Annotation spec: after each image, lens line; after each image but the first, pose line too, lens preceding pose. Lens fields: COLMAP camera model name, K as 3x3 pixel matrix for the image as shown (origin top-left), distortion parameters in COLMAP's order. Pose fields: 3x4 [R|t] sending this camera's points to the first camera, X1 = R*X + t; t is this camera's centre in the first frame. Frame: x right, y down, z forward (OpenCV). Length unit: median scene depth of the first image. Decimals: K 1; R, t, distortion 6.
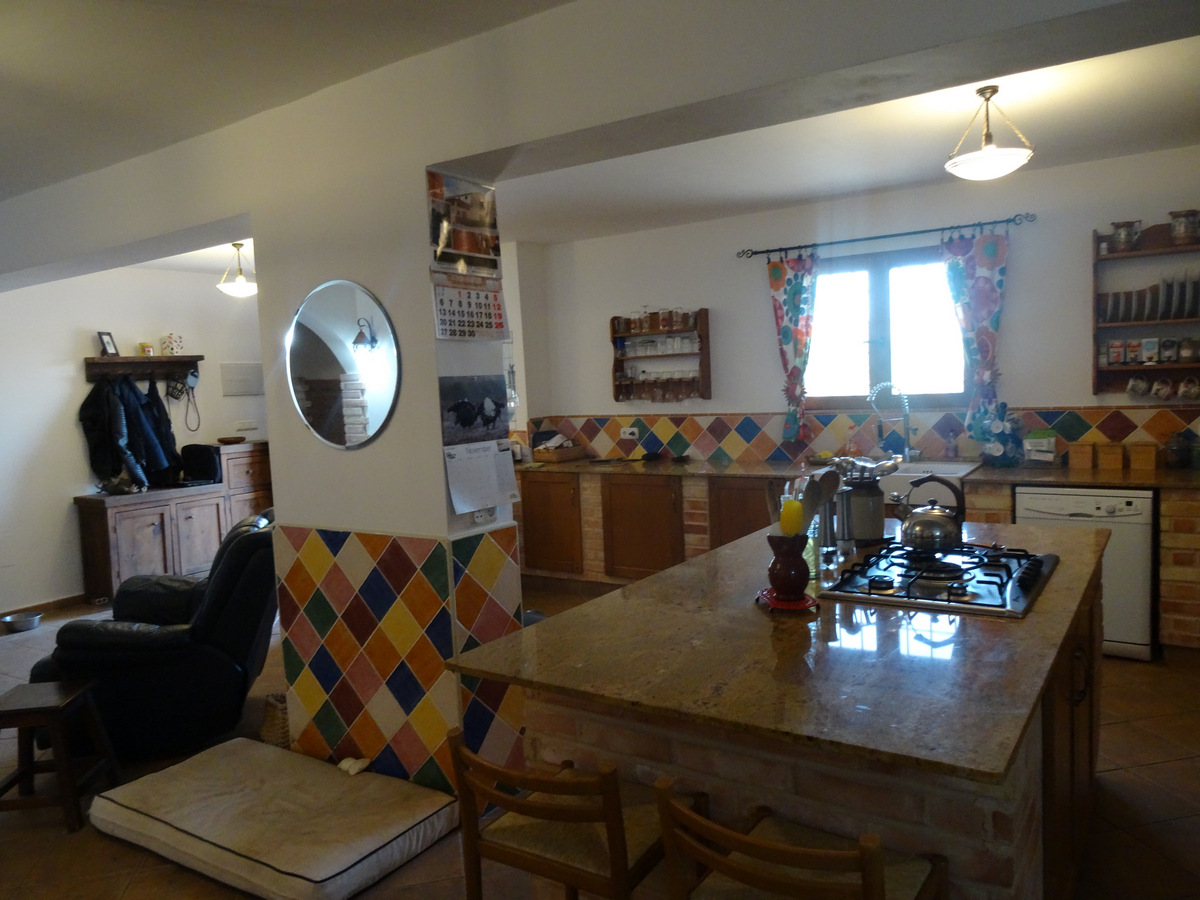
lens RADIAL K [[865.5, 0, 600.0], [0, 865.5, 450.0], [0, 0, 1]] dist [0.003541, 0.001292]
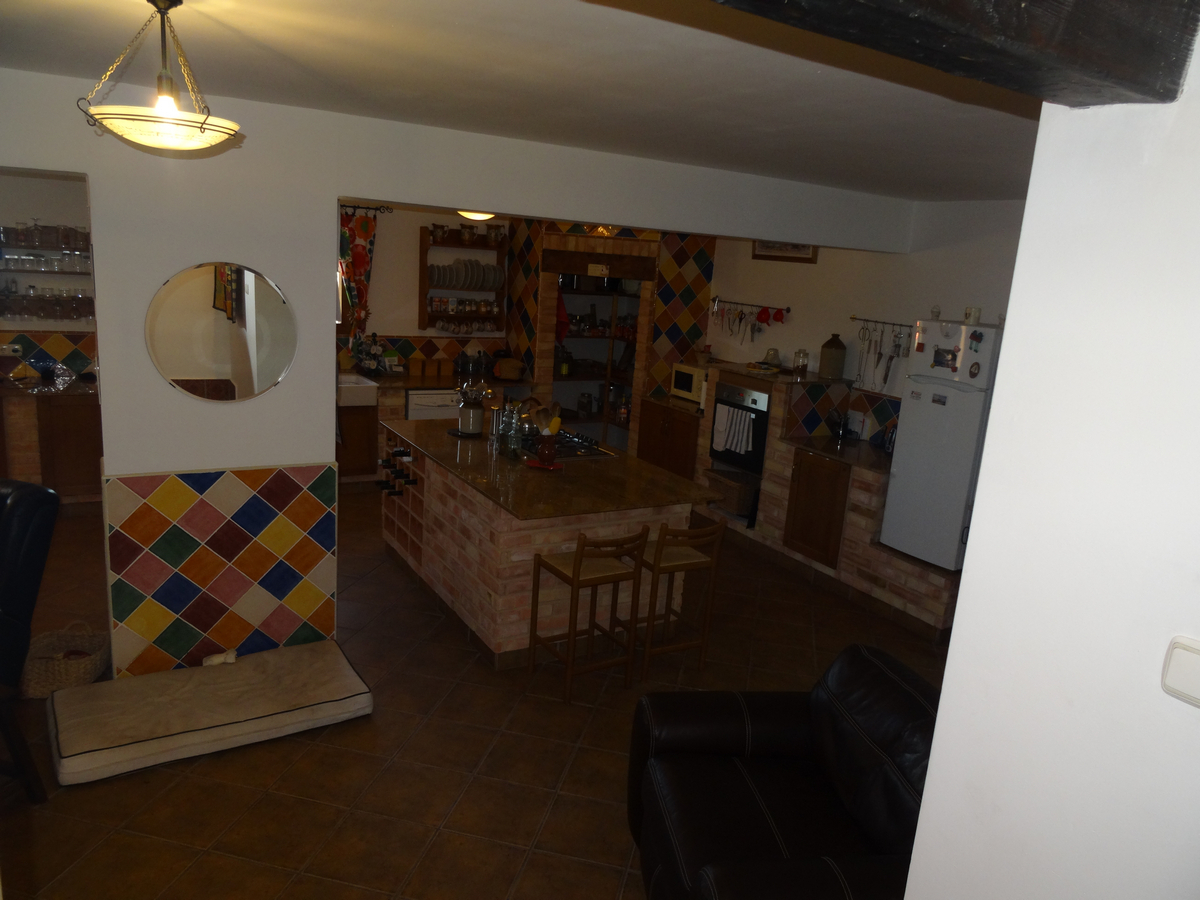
lens RADIAL K [[858.0, 0, 601.5], [0, 858.0, 449.0], [0, 0, 1]] dist [0.001782, -0.008242]
pose [[0.419475, -0.122671, 0.899440, -0.625601], [-0.016000, 0.989674, 0.142440, -0.063457], [-0.907626, -0.074141, 0.413180, 0.014252]]
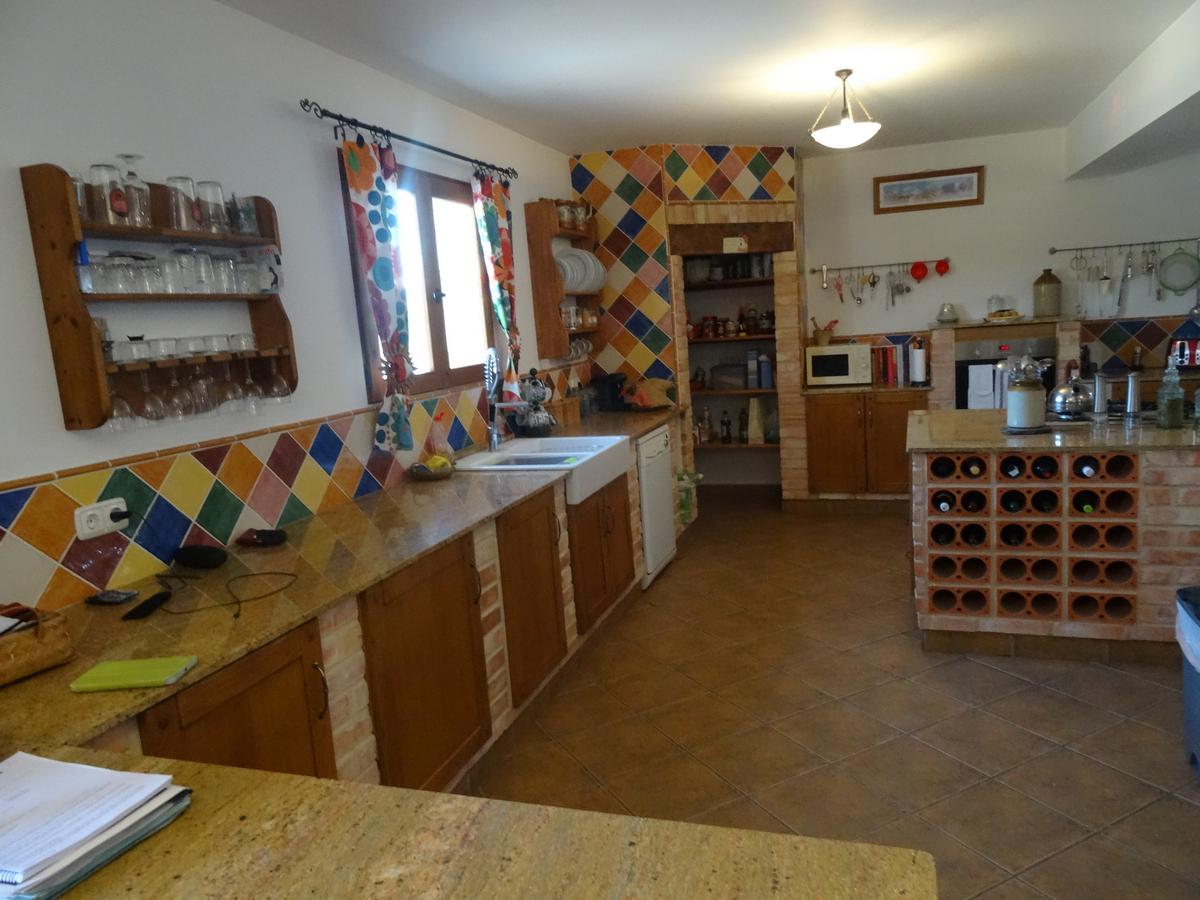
lens RADIAL K [[858.0, 0, 601.5], [0, 858.0, 449.0], [0, 0, 1]] dist [0.001782, -0.008242]
pose [[-0.250611, -0.081514, 0.964650, -0.388374], [0.164803, 0.978312, 0.125484, -0.063572], [-0.953957, 0.190425, -0.231742, 0.997116]]
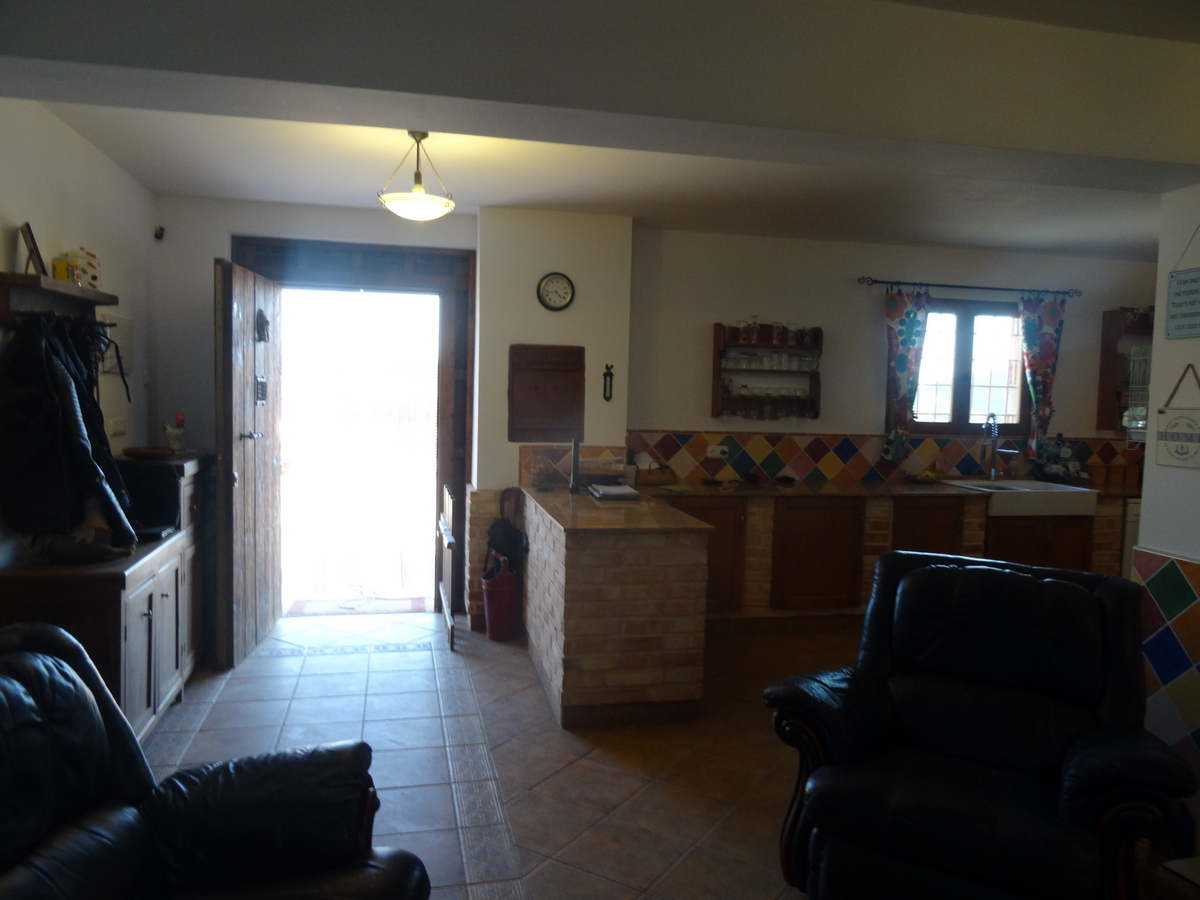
lens RADIAL K [[858.0, 0, 601.5], [0, 858.0, 449.0], [0, 0, 1]] dist [0.001782, -0.008242]
pose [[0.700006, 0.015943, 0.713959, -0.787332], [-0.000031, 0.999751, -0.022294, -0.002510], [-0.714137, 0.015584, 0.699832, 0.512385]]
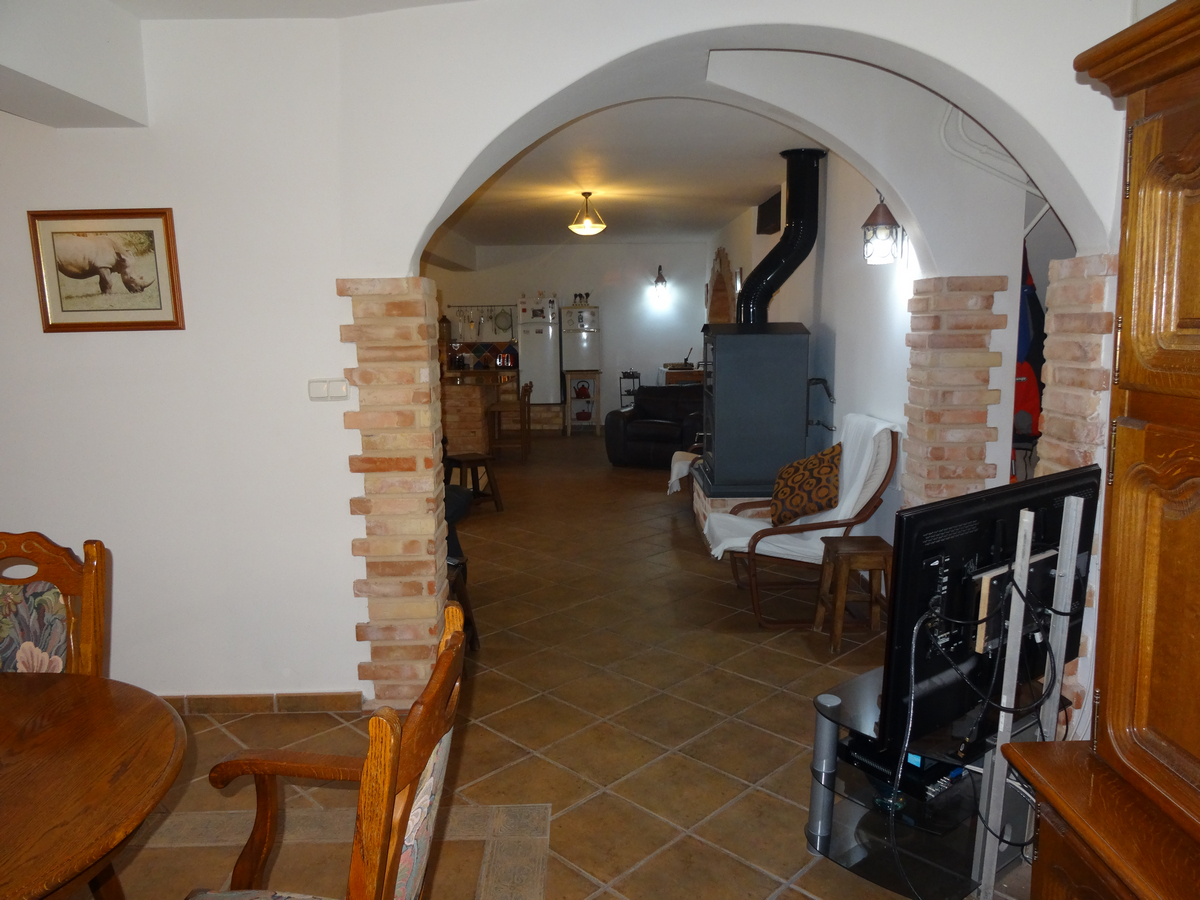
lens RADIAL K [[858.0, 0, 601.5], [0, 858.0, 449.0], [0, 0, 1]] dist [0.001782, -0.008242]
pose [[-0.535137, -0.068321, 0.841998, -1.446849], [0.109217, 0.982763, 0.149156, -0.008717], [-0.837675, 0.171780, -0.518451, 1.002194]]
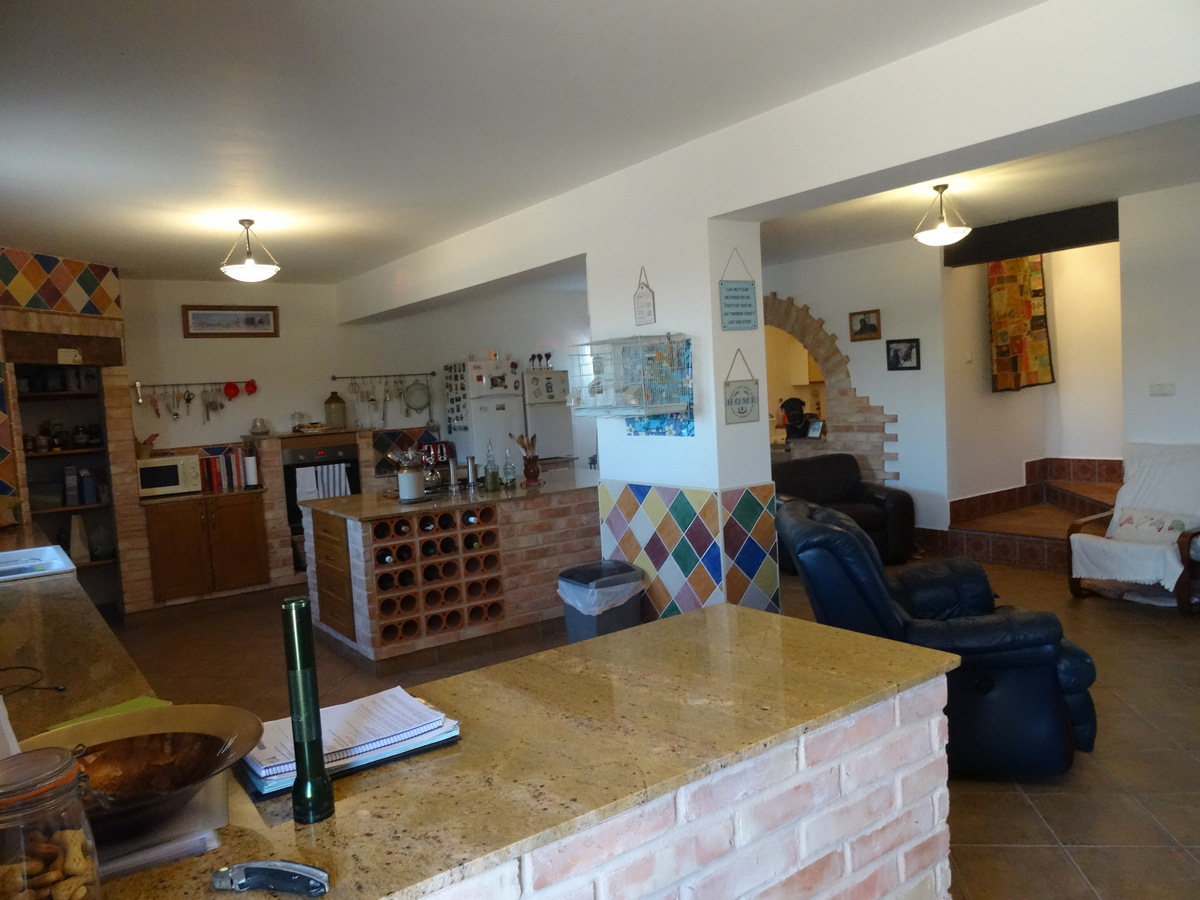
lens RADIAL K [[858.0, 0, 601.5], [0, 858.0, 449.0], [0, 0, 1]] dist [0.001782, -0.008242]
pose [[-0.930177, 0.081267, 0.358004, -0.348378], [0.135551, 0.982309, 0.129207, -0.085451], [-0.341170, 0.168713, -0.924737, 1.287646]]
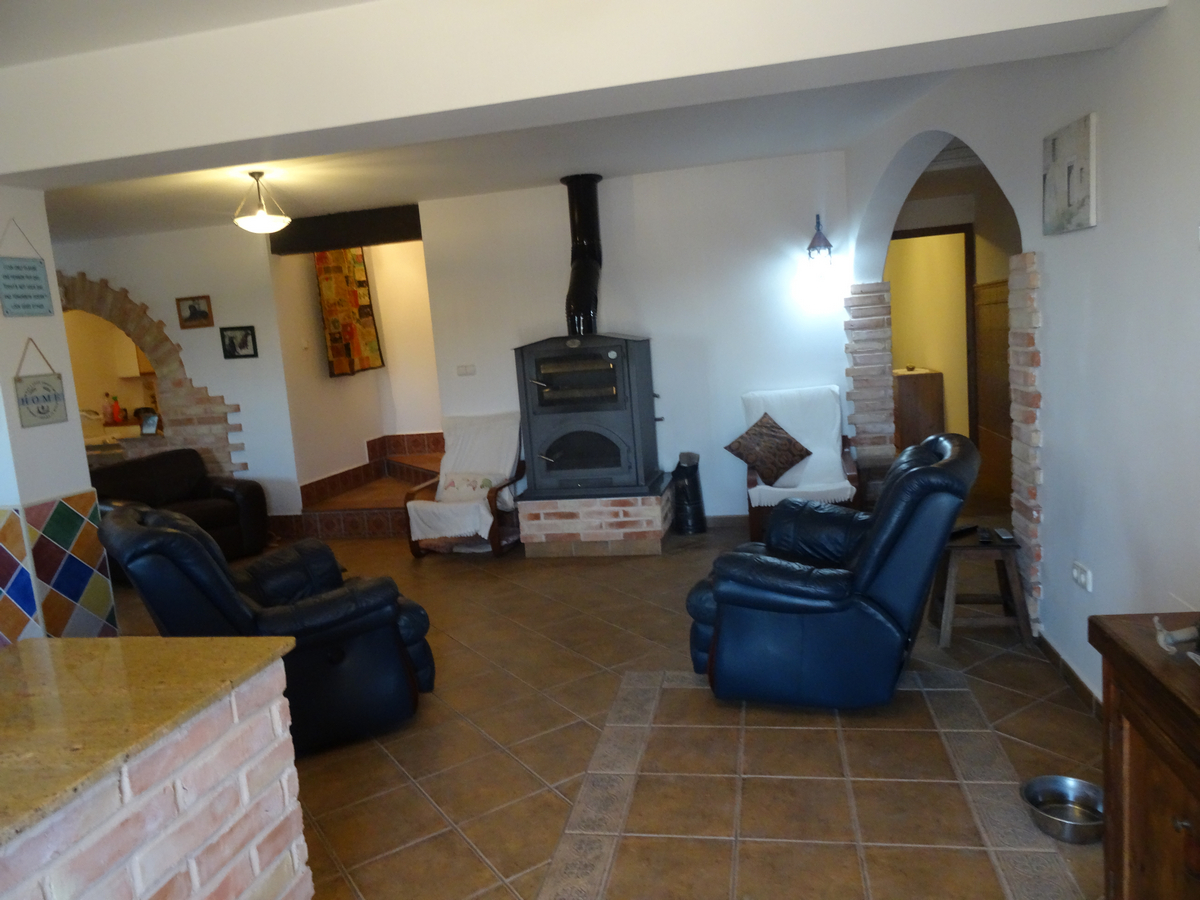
lens RADIAL K [[858.0, 0, 601.5], [0, 858.0, 449.0], [0, 0, 1]] dist [0.001782, -0.008242]
pose [[-0.926095, 0.172665, -0.335462, -0.362374], [0.096725, 0.968074, 0.231251, -0.084768], [0.364681, 0.181712, -0.913230, 1.289517]]
